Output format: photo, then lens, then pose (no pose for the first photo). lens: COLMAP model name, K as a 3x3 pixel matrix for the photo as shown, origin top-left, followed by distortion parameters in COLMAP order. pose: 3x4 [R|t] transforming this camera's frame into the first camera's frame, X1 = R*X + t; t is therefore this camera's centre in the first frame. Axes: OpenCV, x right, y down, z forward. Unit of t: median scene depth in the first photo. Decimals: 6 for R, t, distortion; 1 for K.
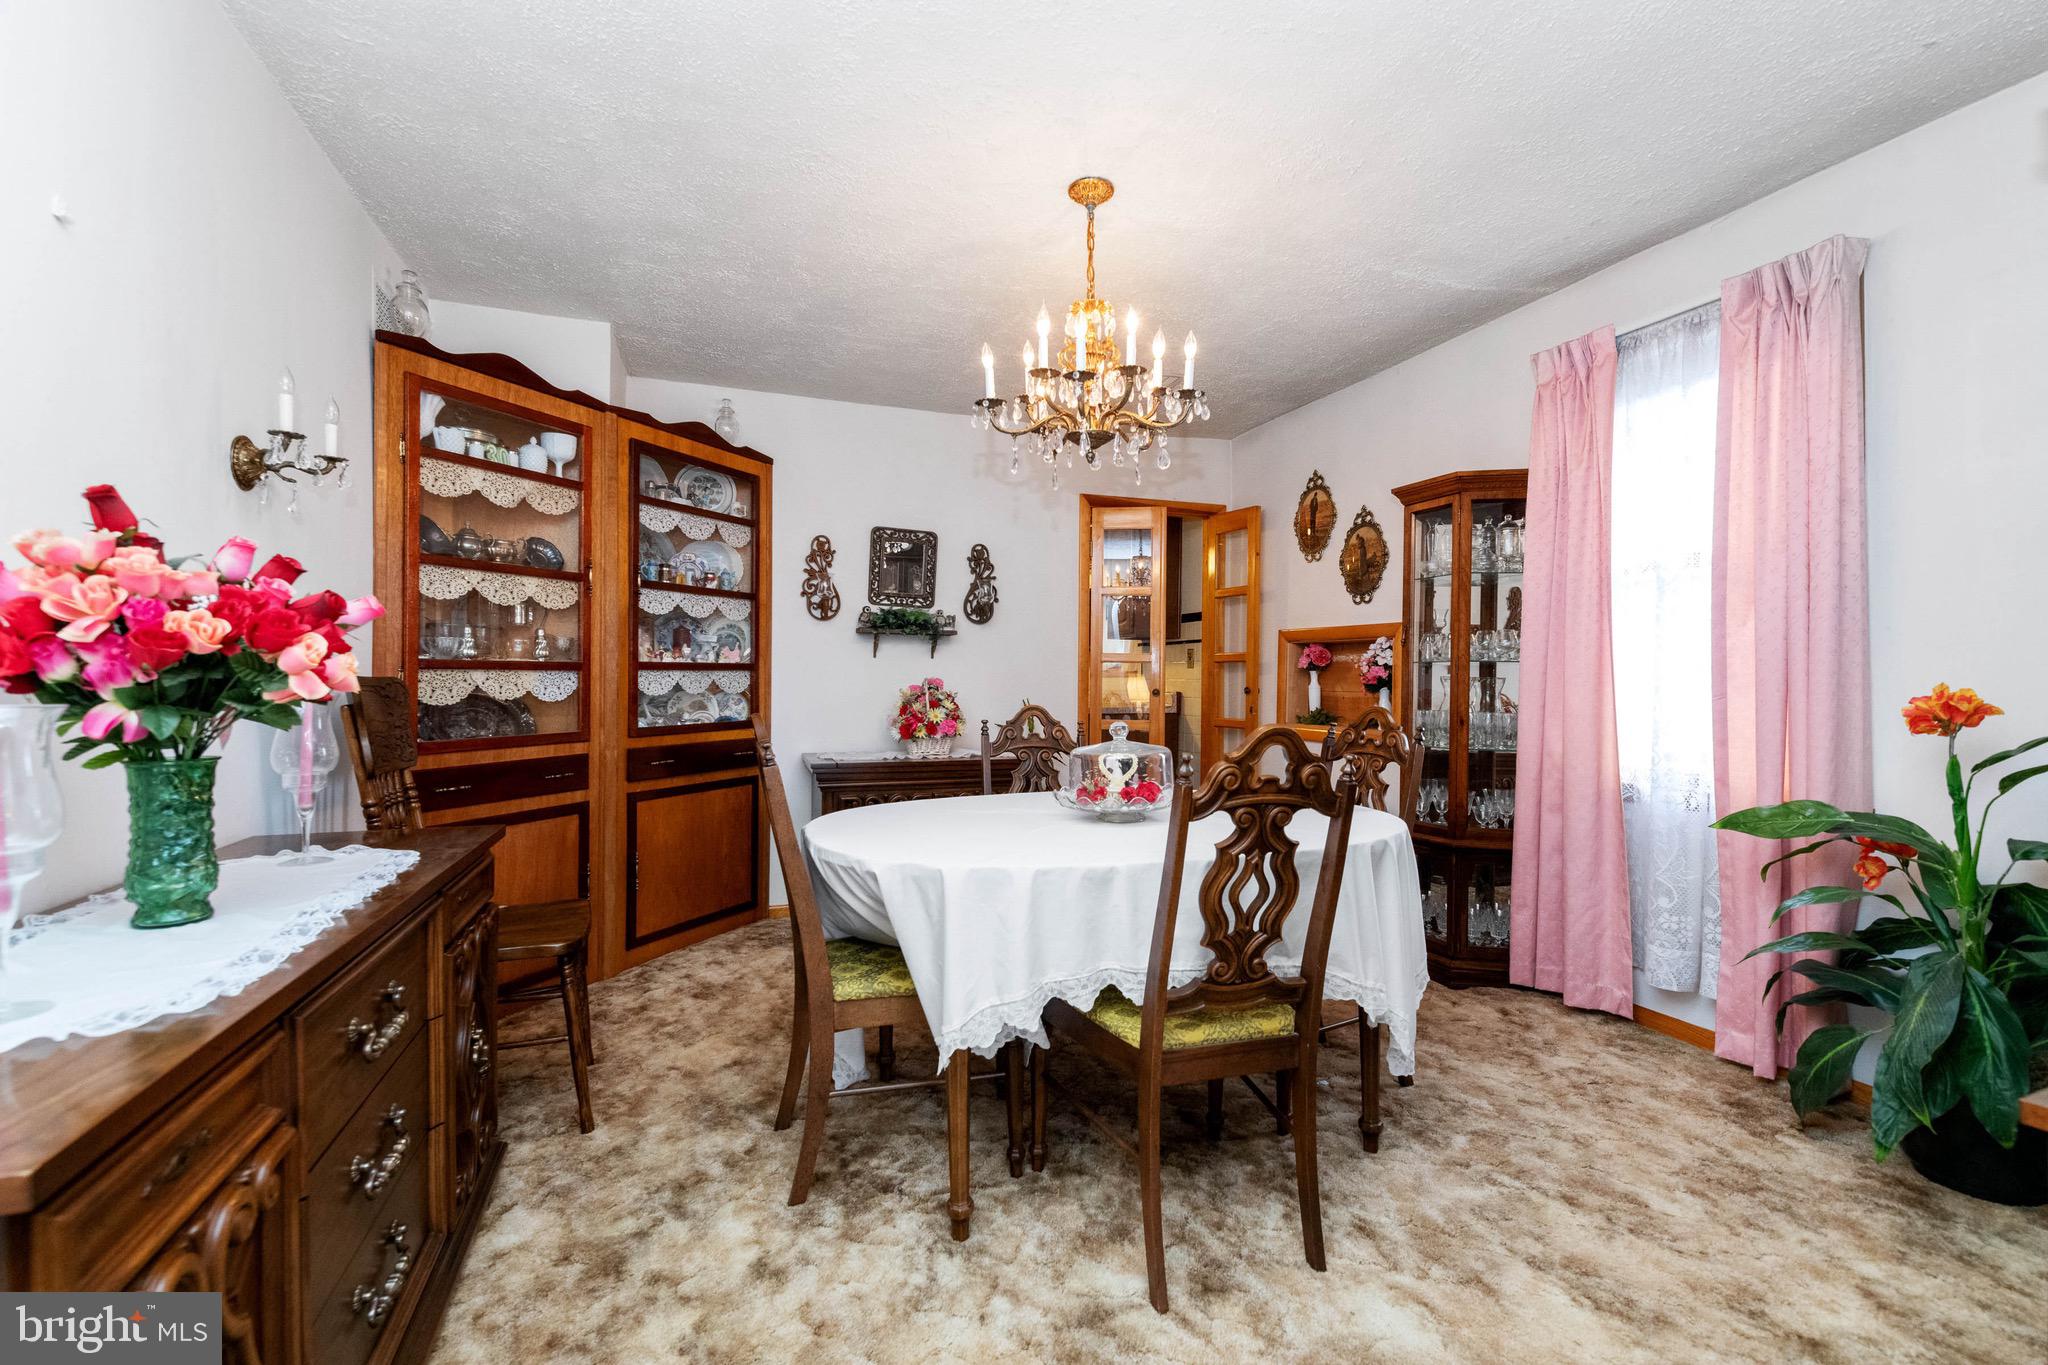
lens RADIAL K [[878.5, 0, 1015.0], [0, 878.5, 671.3], [0, 0, 1]] dist [0.005436, -0.000630]
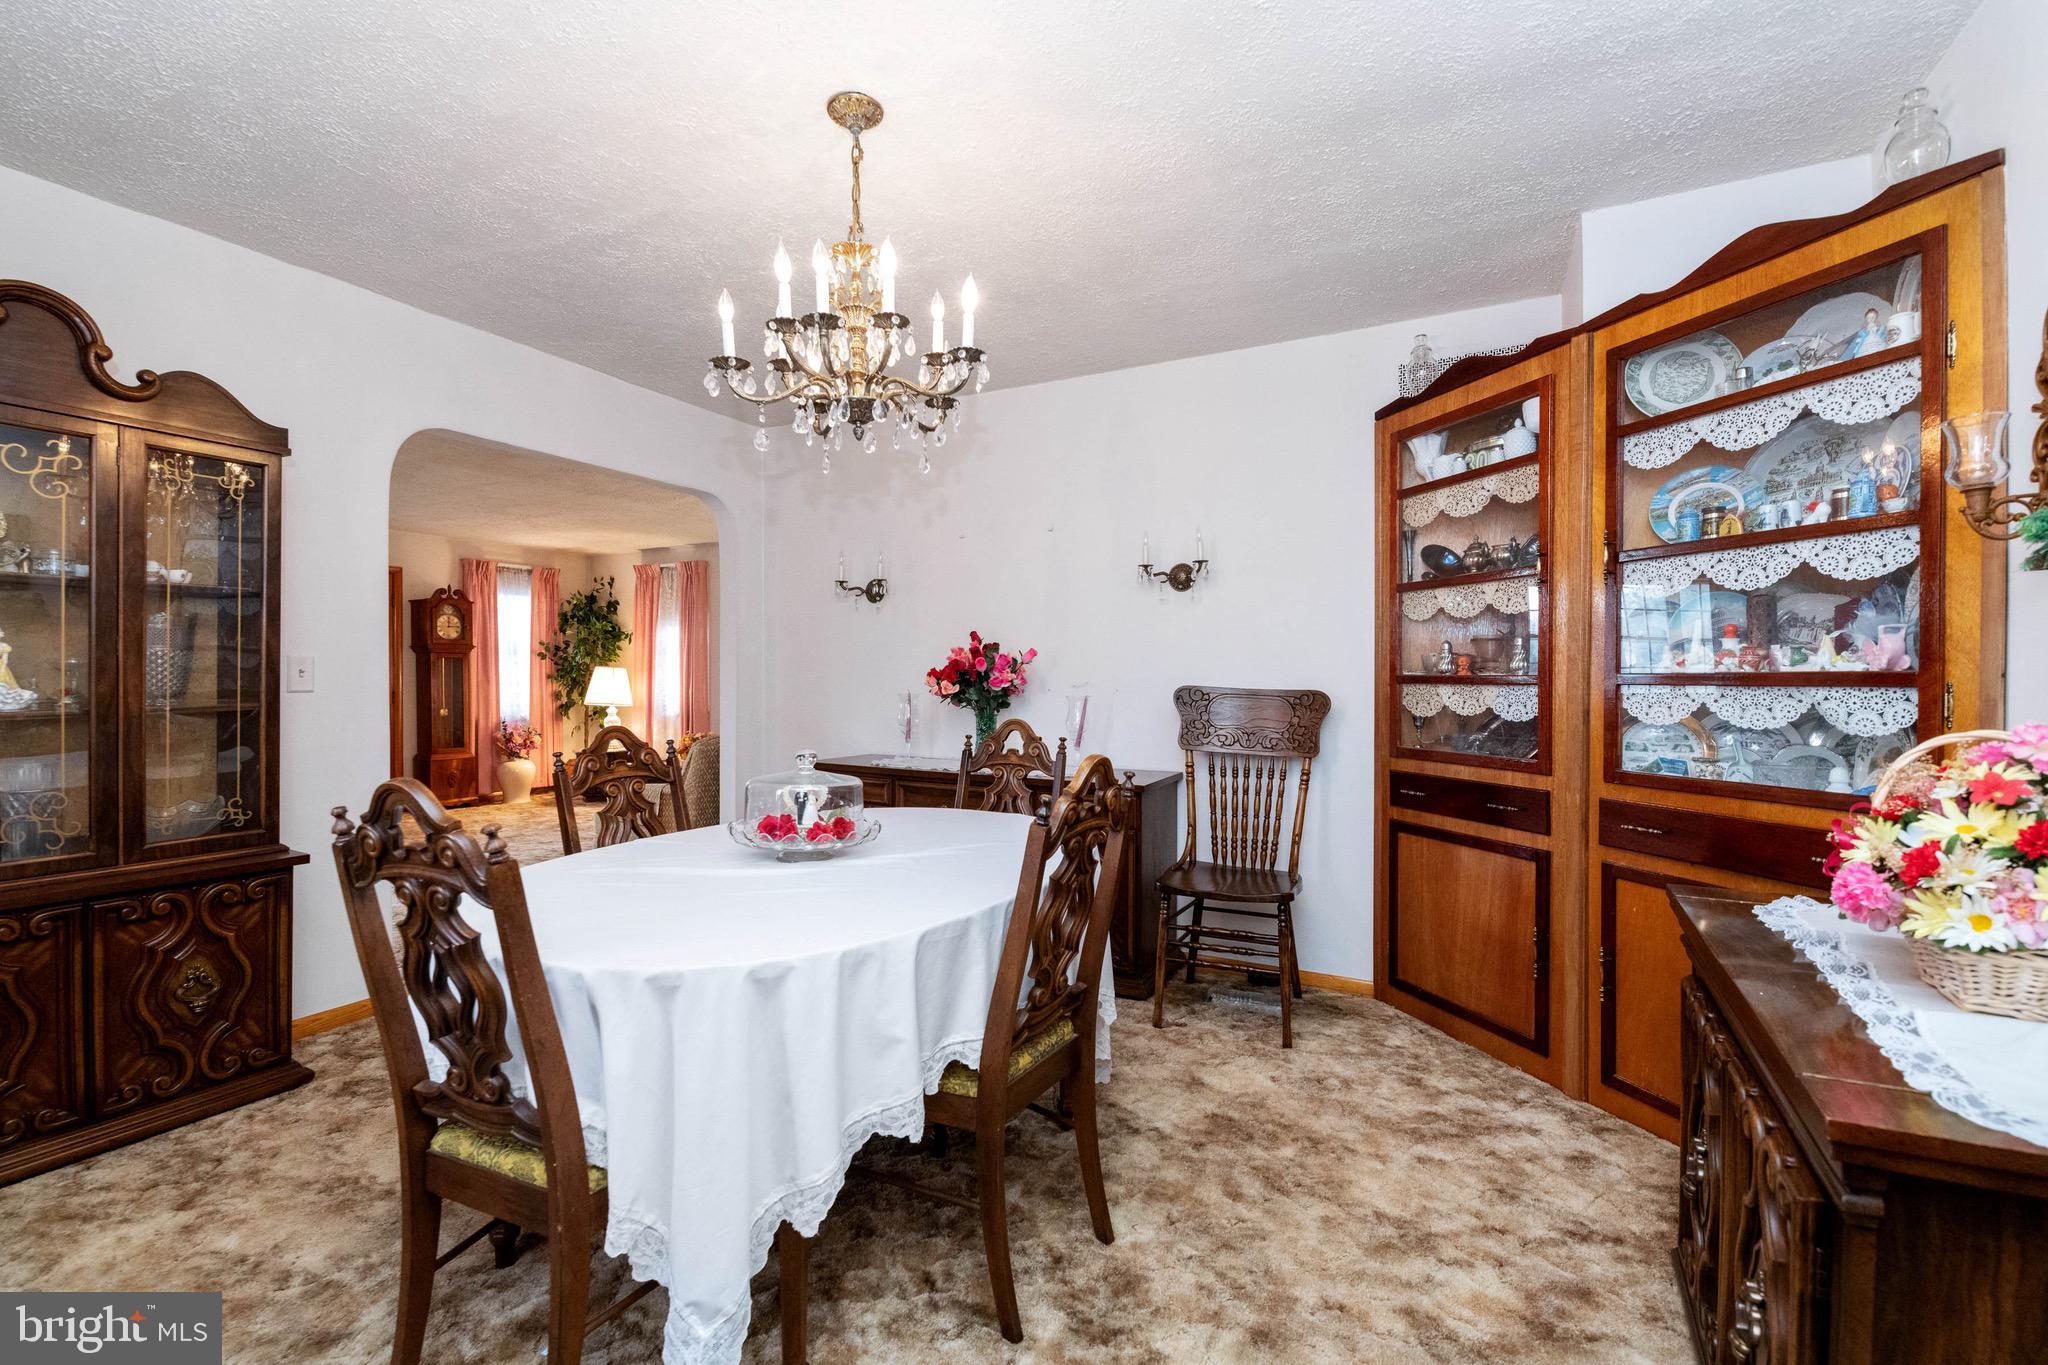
lens RADIAL K [[878.5, 0, 1015.0], [0, 878.5, 671.3], [0, 0, 1]] dist [0.005436, -0.000630]
pose [[-0.738726, -0.008079, -0.673957, 0.415884], [-0.000430, 0.999934, -0.011516, -0.004566], [0.674005, -0.008217, -0.738681, 1.320008]]
